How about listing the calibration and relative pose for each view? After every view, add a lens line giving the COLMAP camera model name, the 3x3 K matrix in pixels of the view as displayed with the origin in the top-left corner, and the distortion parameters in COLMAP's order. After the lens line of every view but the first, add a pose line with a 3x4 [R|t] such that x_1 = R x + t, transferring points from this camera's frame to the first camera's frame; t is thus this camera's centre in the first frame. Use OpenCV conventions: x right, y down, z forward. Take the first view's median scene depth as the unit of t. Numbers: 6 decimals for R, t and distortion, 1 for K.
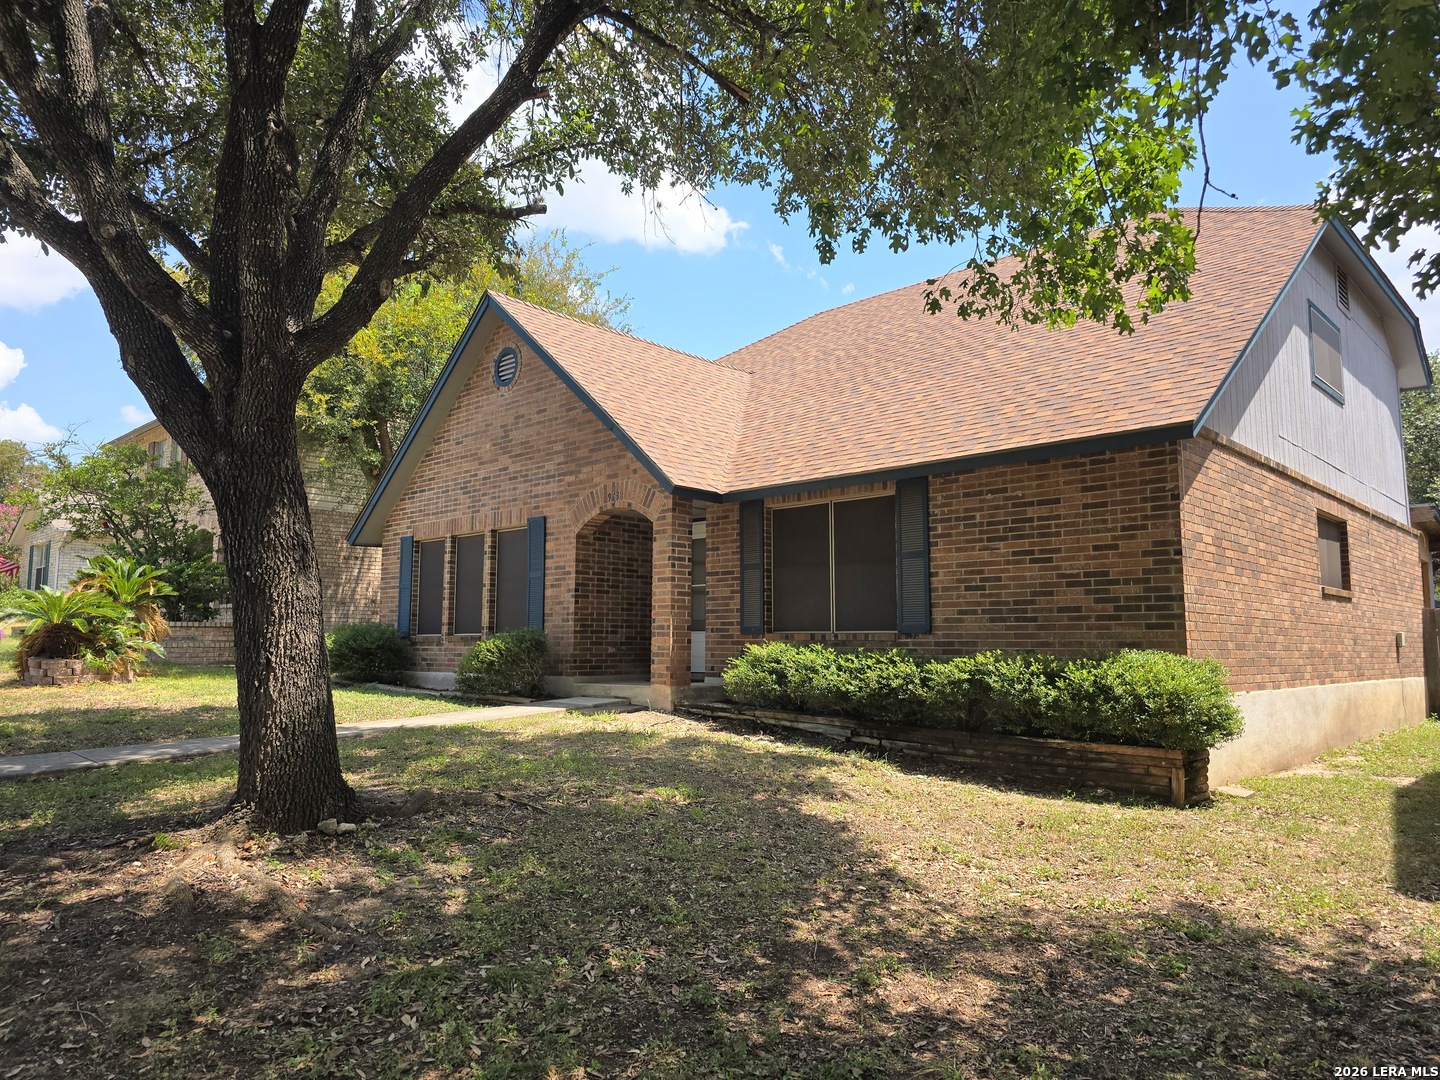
lens RADIAL K [[964.2, 0, 720.0], [0, 964.2, 540.0], [0, 0, 1]] dist [0.058249, -0.041552]
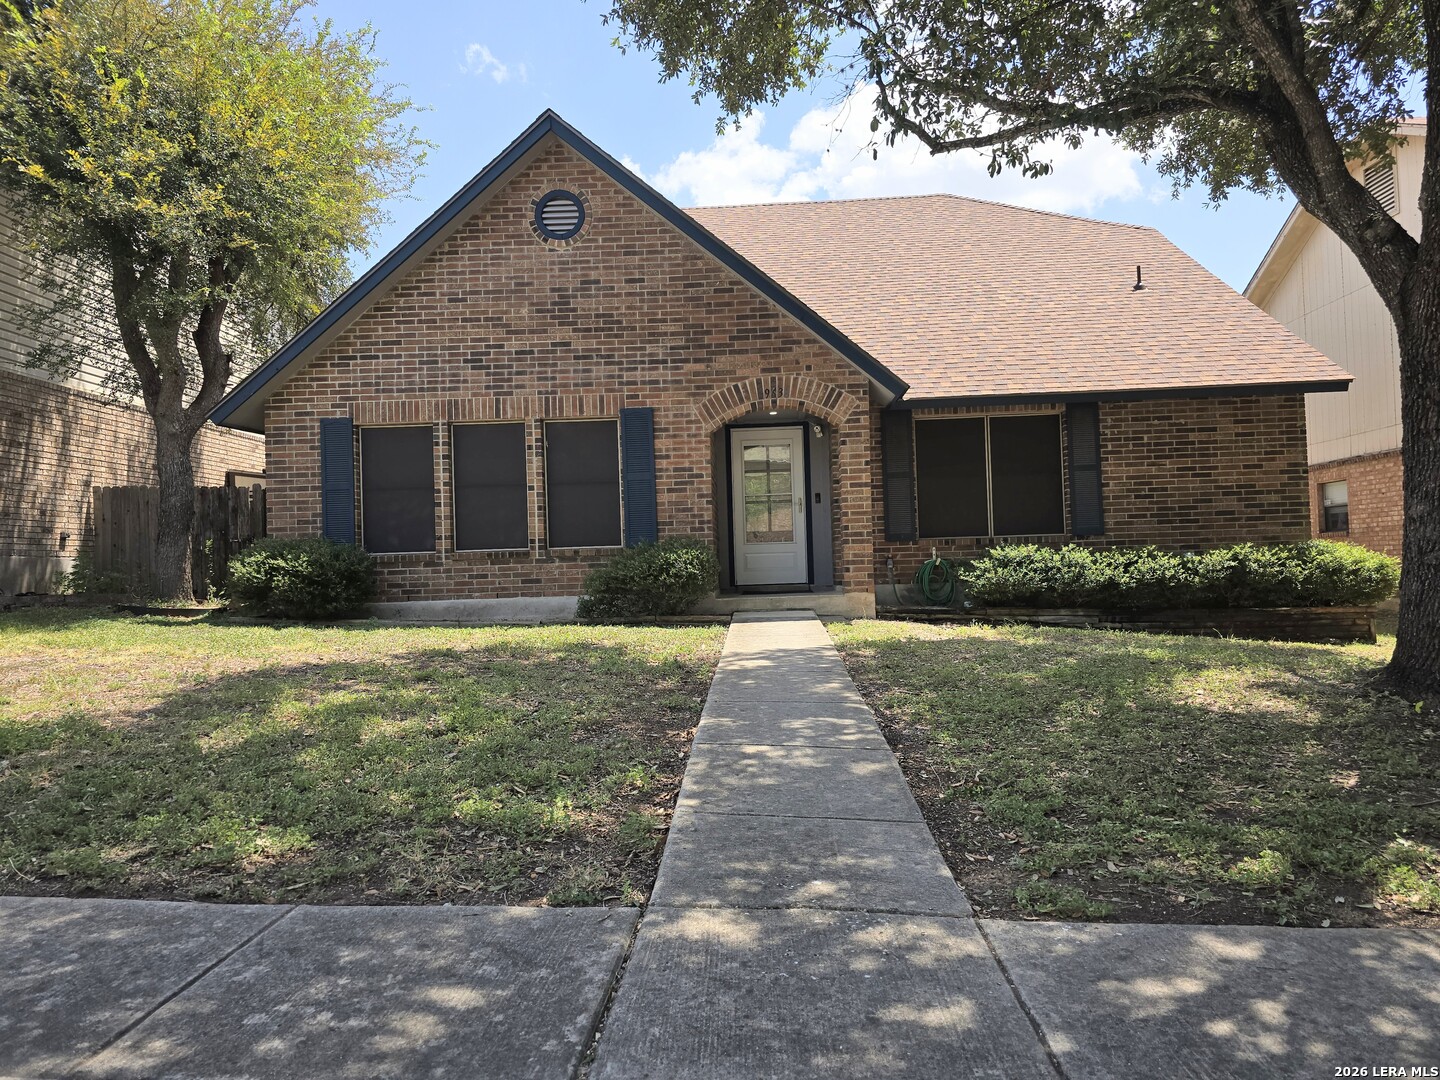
lens RADIAL K [[964.2, 0, 720.0], [0, 964.2, 540.0], [0, 0, 1]] dist [0.058249, -0.041552]
pose [[0.747659, -0.010618, 0.663997, -0.952009], [-0.039297, 0.997413, 0.060198, 0.051304], [-0.662919, -0.071100, 0.745308, 0.432032]]
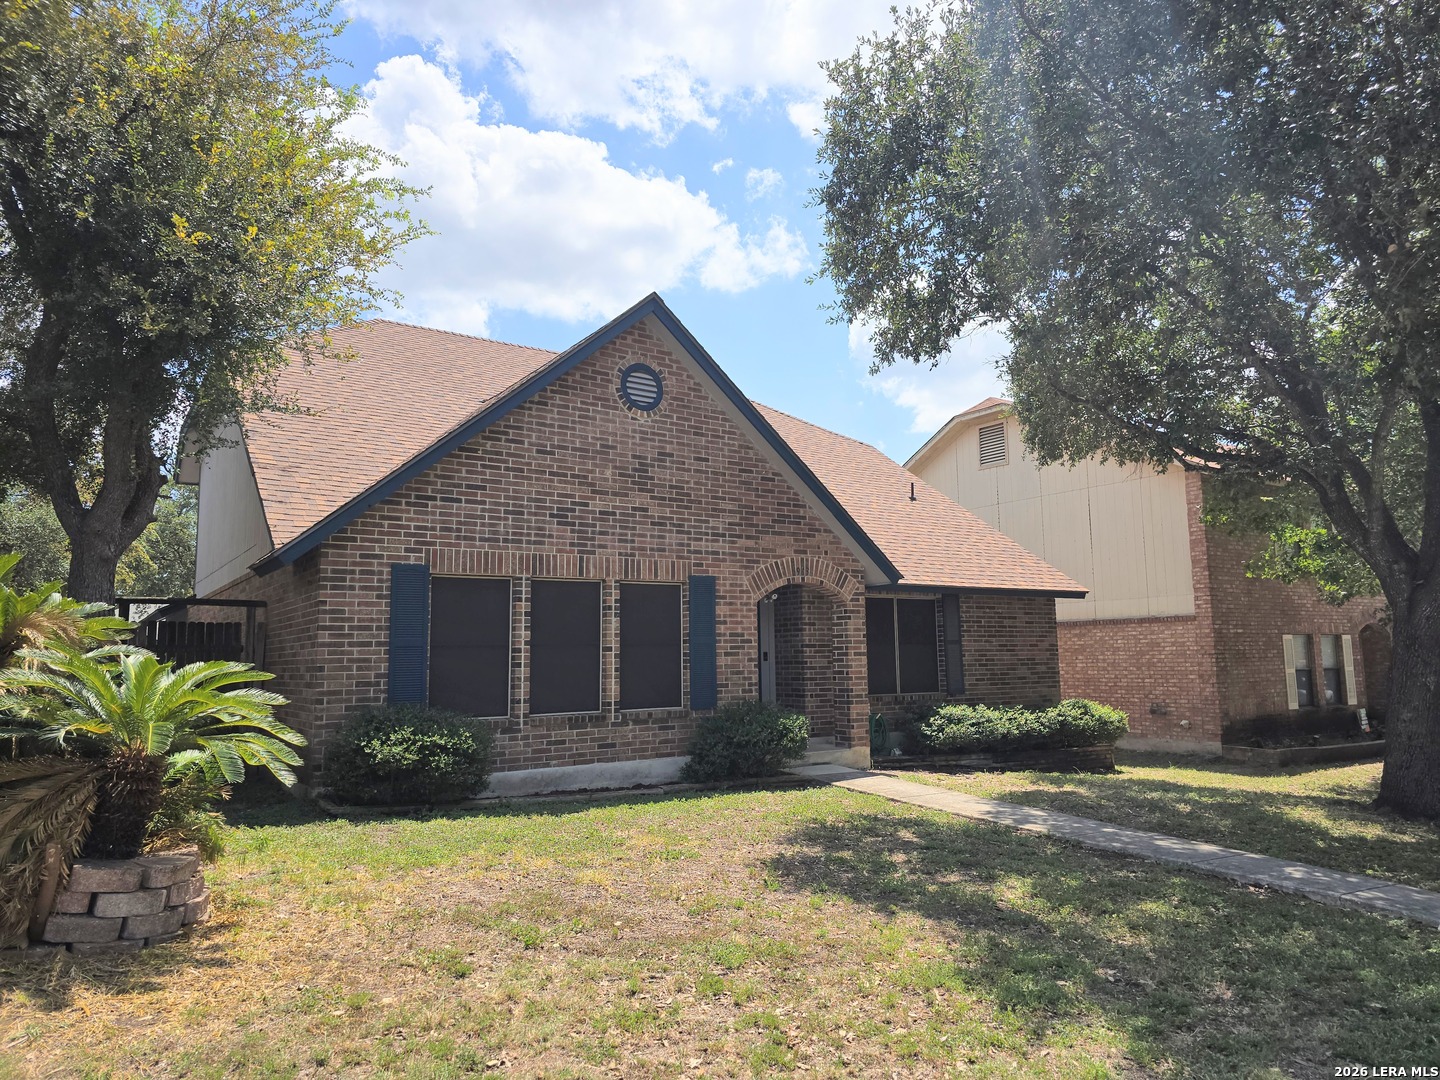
lens RADIAL K [[958.4, 0, 745.8], [0, 958.4, 546.1], [0, 0, 1]] dist [0.117142, -0.001386]
pose [[0.200151, 0.109888, 0.973583, -1.444113], [-0.089526, 0.991585, -0.093515, 0.038990], [-0.975666, -0.068444, 0.208304, 1.061217]]
